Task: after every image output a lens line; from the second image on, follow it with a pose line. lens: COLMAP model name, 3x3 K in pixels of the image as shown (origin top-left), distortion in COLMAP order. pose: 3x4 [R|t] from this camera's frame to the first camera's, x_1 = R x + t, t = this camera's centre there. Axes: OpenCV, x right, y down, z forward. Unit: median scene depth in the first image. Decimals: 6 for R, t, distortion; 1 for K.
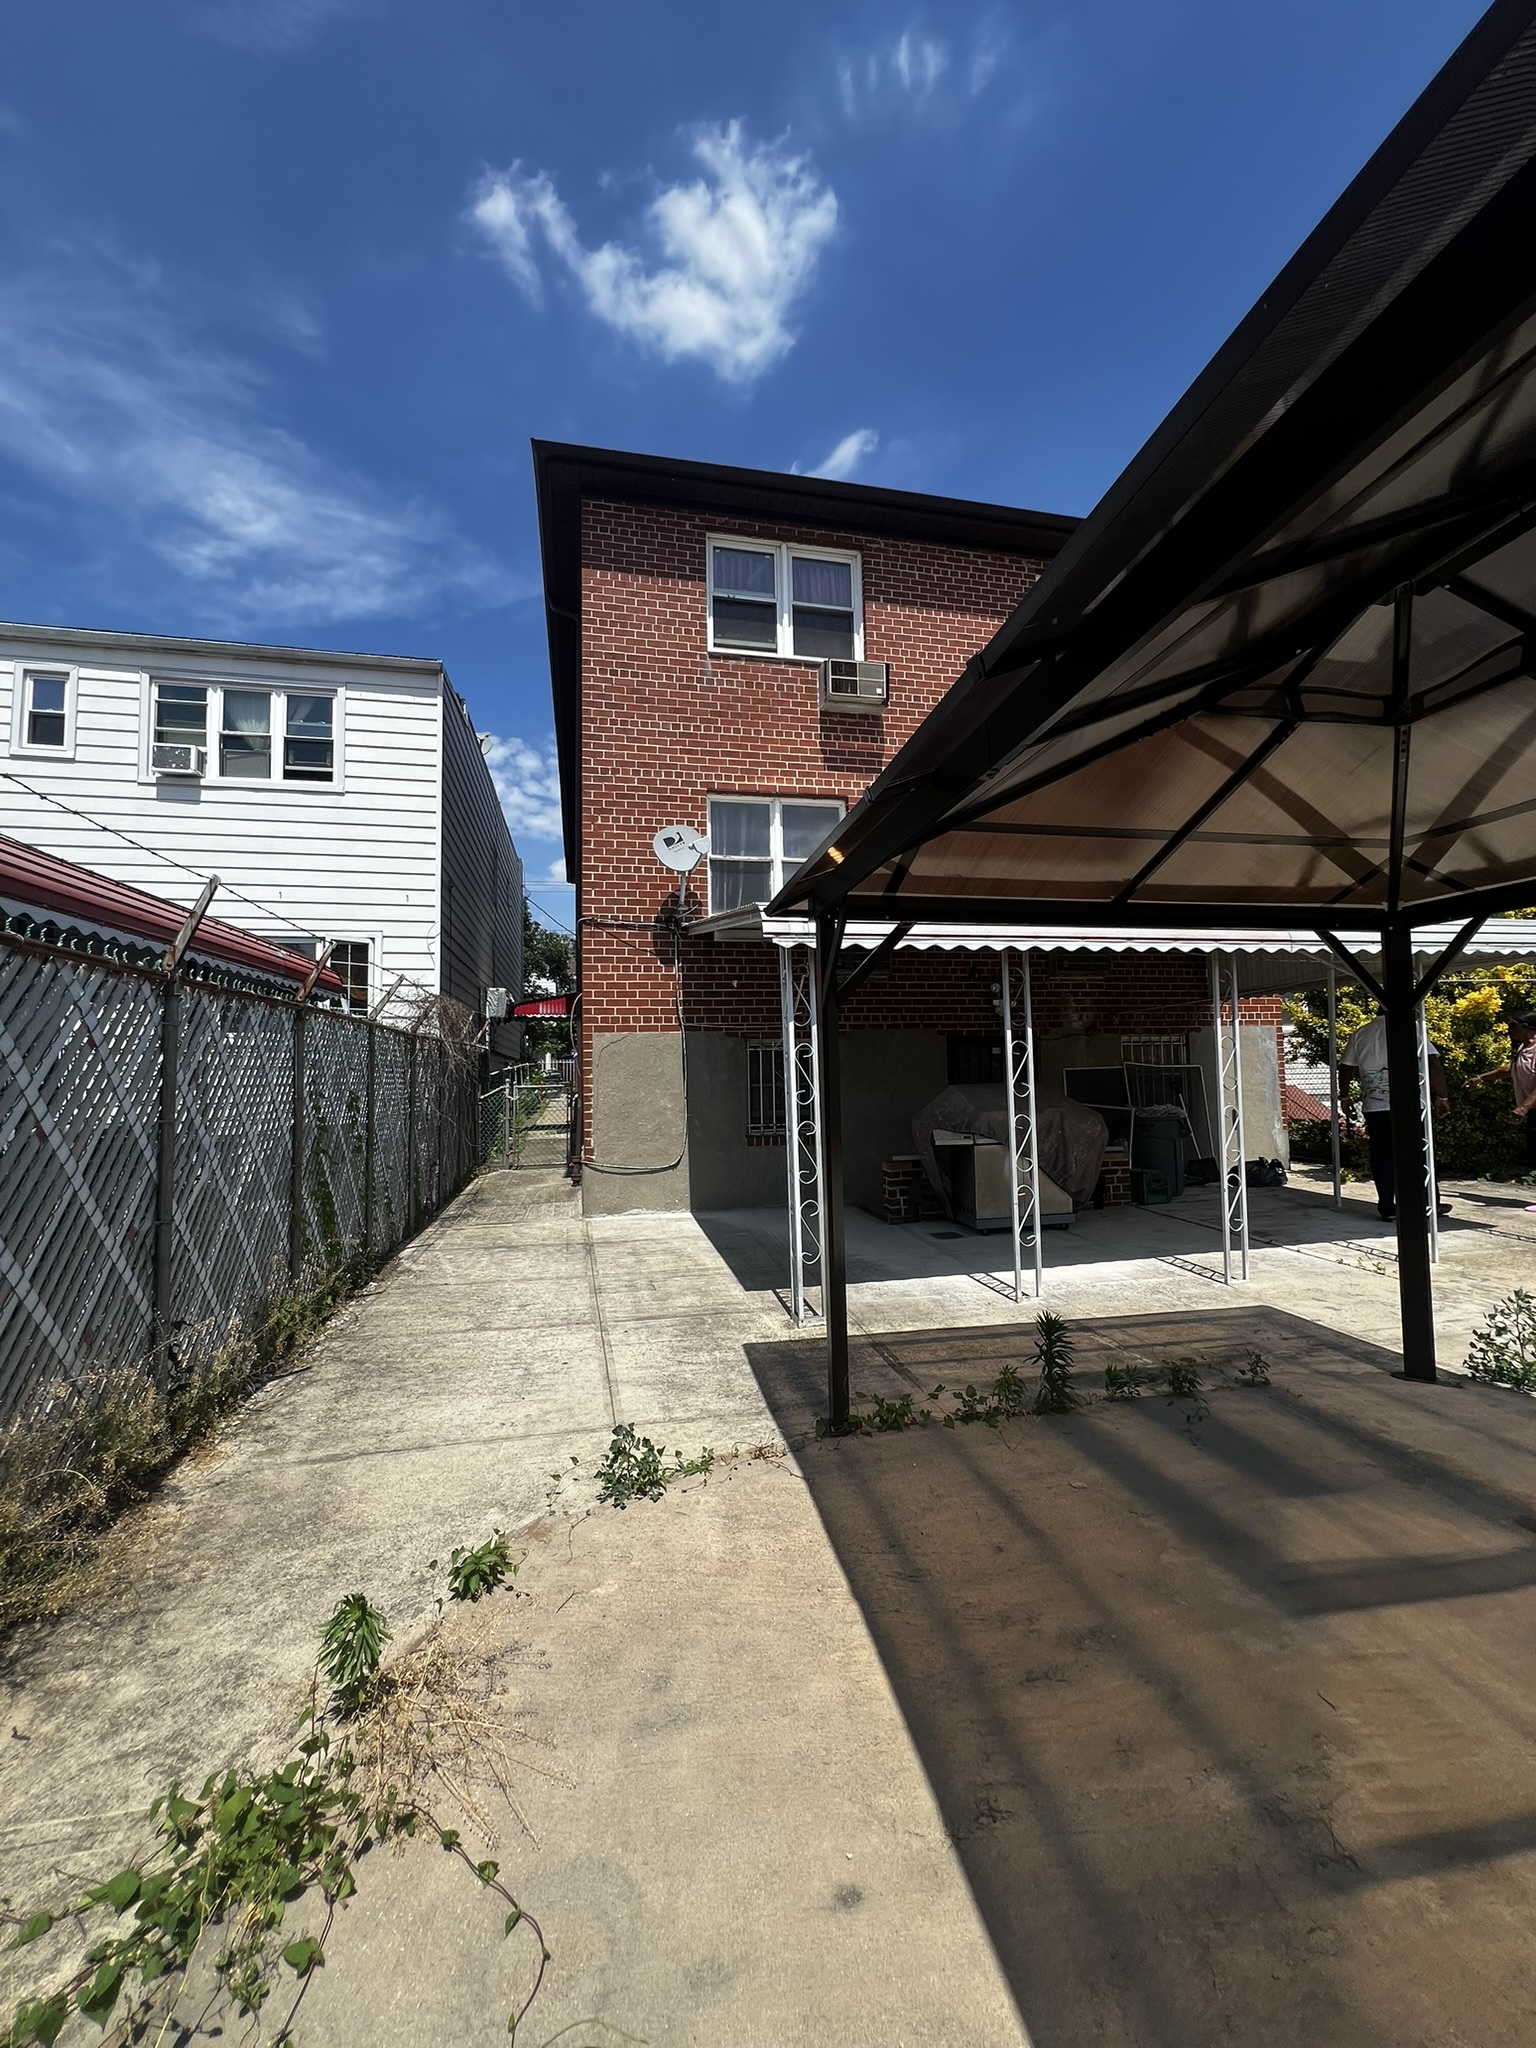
lens RADIAL K [[819.0, 0, 772.2], [0, 819.0, 1018.0], [0, 0, 1]] dist [-0.003074, 0.000114]
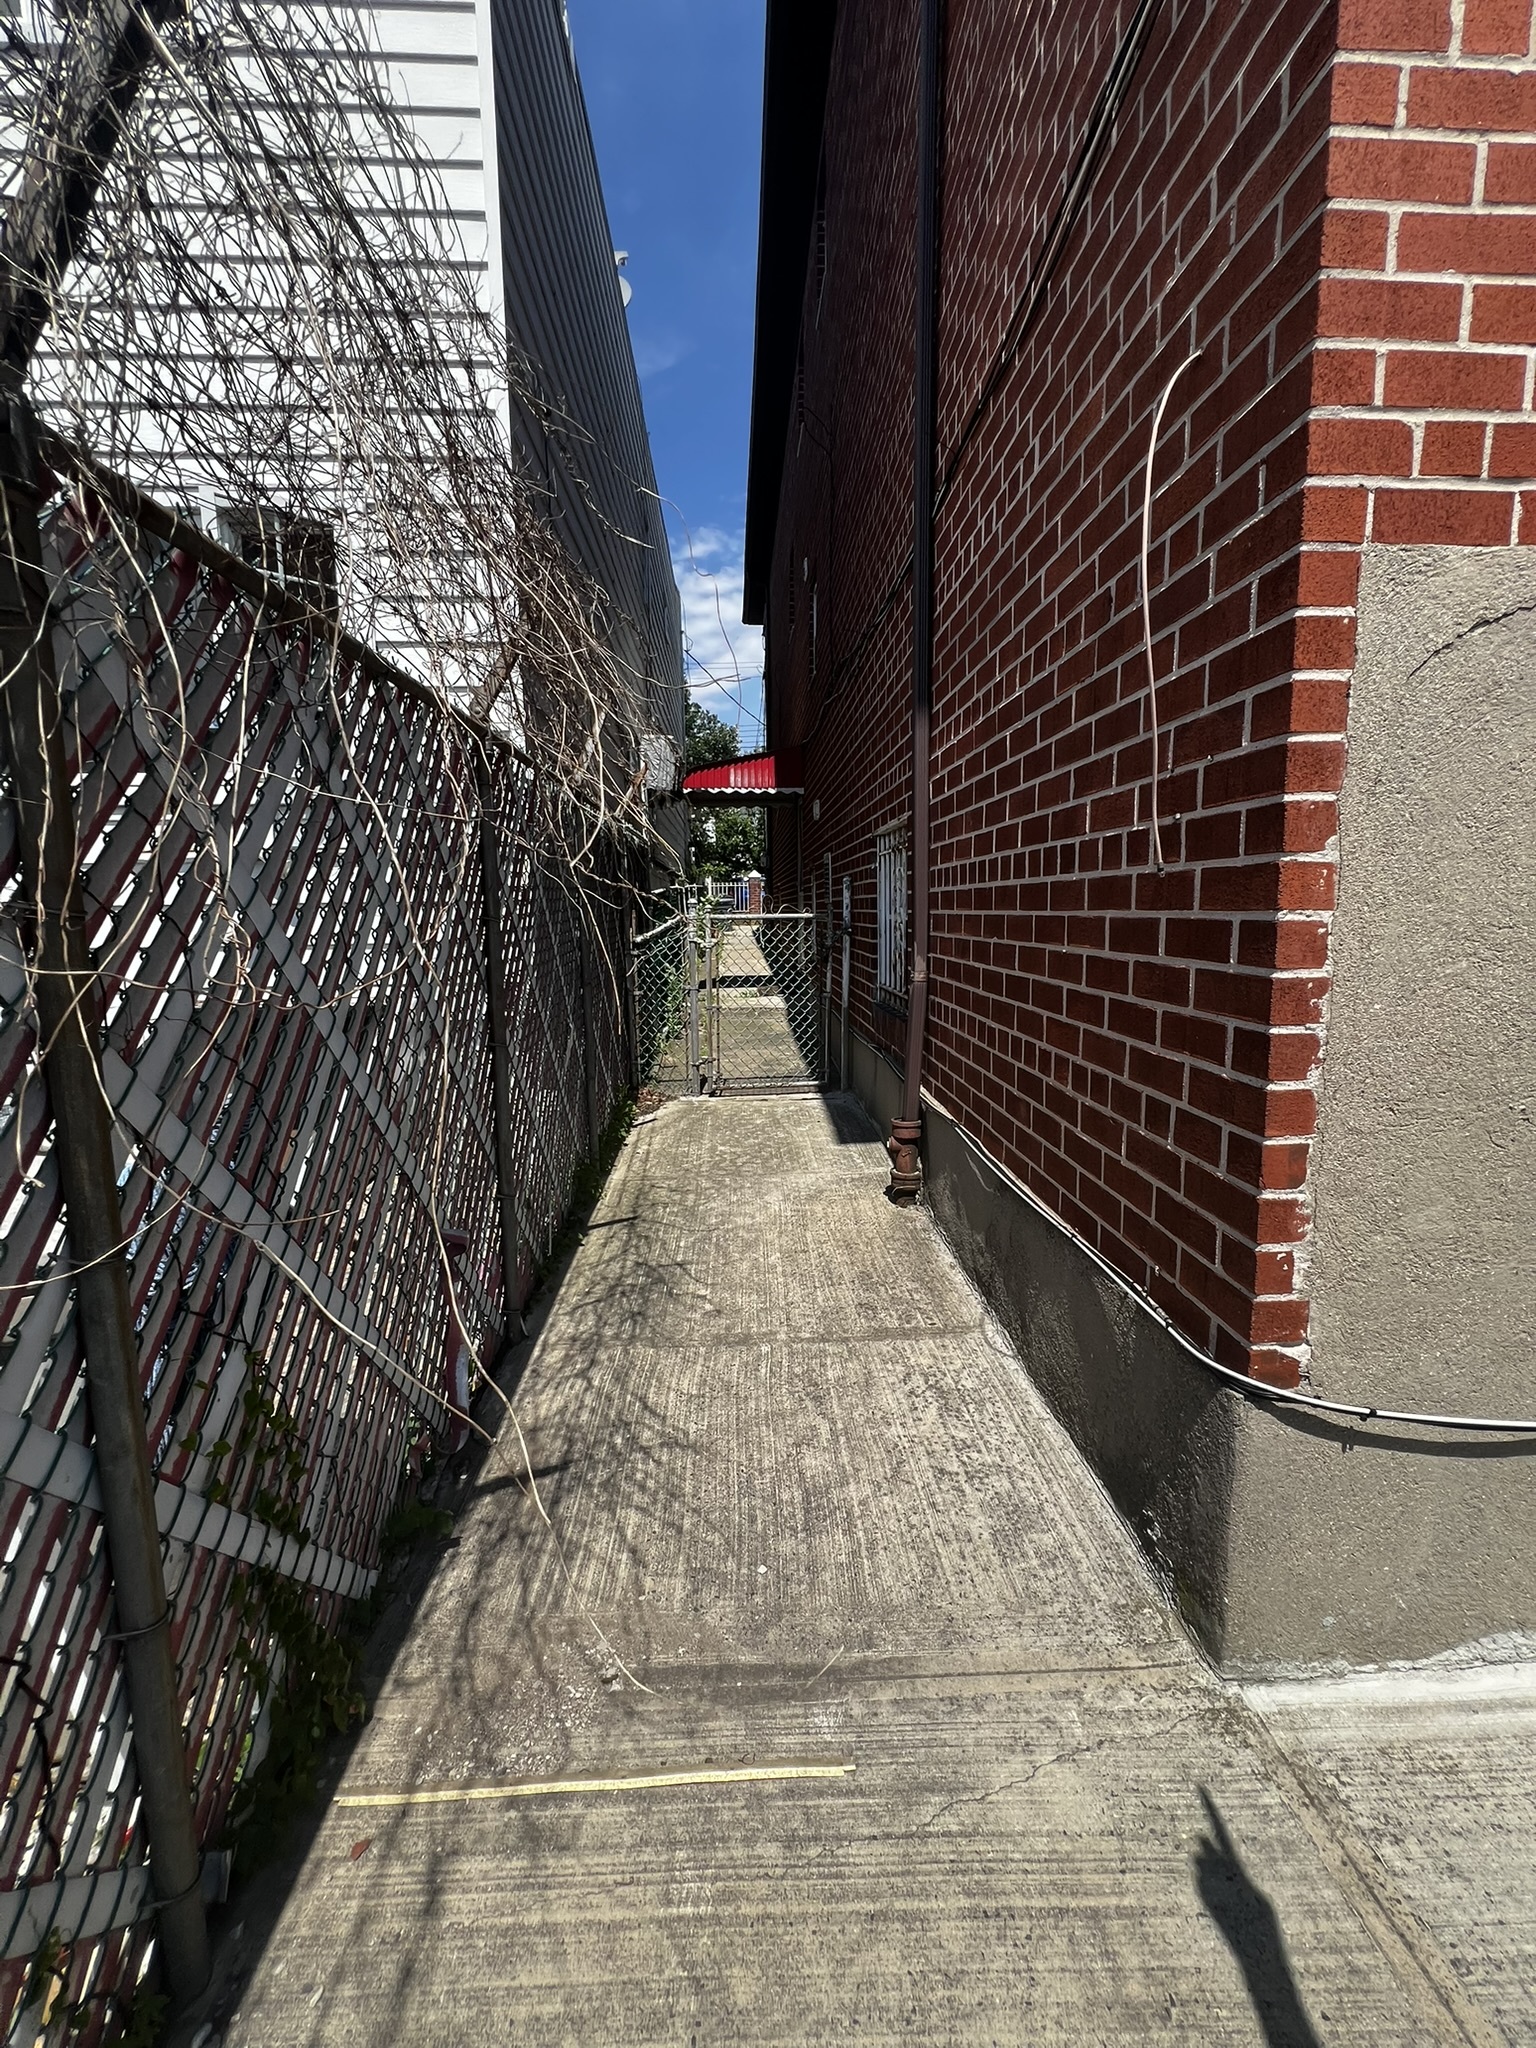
lens RADIAL K [[818.4, 0, 772.1], [0, 818.4, 1020.2], [0, 0, 1]] dist [-0.003317, 0.000047]
pose [[0.984105, 0.035322, -0.174038, -0.265309], [0.001393, 0.978455, 0.206457, 0.062976], [0.177581, -0.203417, 0.962853, 0.748423]]
